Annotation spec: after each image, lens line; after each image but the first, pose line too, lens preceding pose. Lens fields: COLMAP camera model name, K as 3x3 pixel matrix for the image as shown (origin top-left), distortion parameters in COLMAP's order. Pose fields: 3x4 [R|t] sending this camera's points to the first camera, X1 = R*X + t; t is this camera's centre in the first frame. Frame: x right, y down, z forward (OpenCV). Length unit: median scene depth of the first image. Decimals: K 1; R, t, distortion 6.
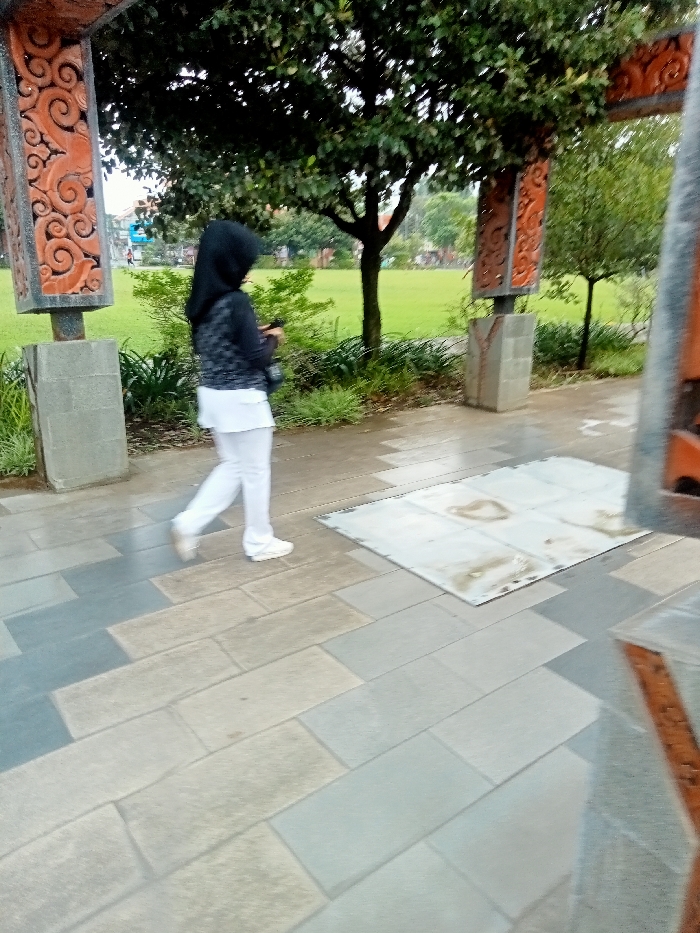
lens RADIAL K [[685.4, 0, 349.9], [0, 685.4, 467.6], [0, 0, 1]] dist [0.010357, -0.010597]
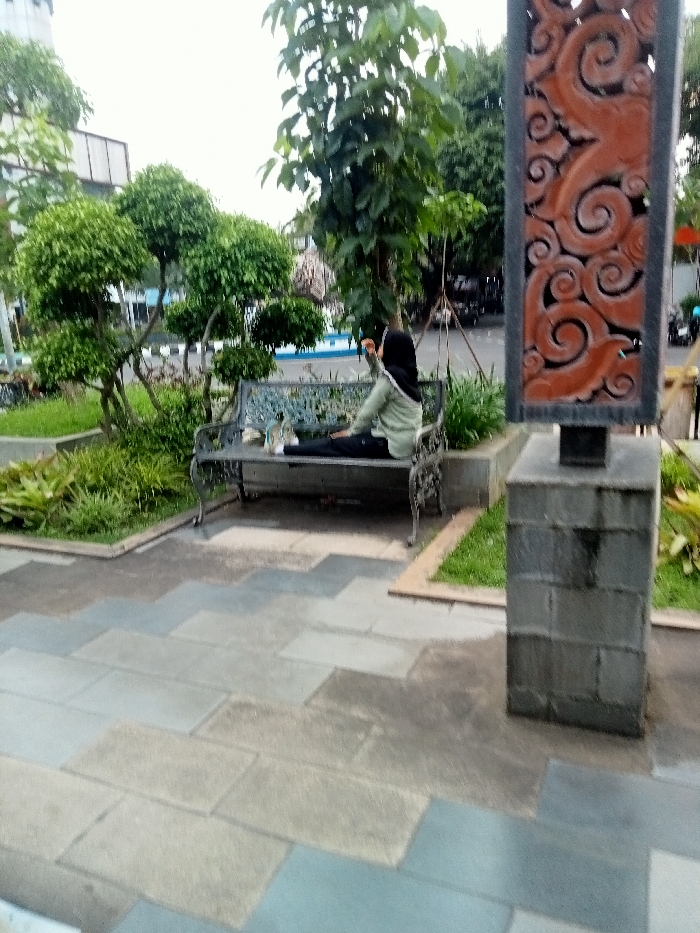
lens RADIAL K [[685.4, 0, 349.0], [0, 685.4, 464.7], [0, 0, 1]] dist [0.010357, -0.010597]
pose [[0.468149, 0.140967, -0.872333, -0.013678], [-0.191859, 0.979859, 0.055380, -0.204662], [0.862570, 0.141439, 0.485765, 0.605315]]
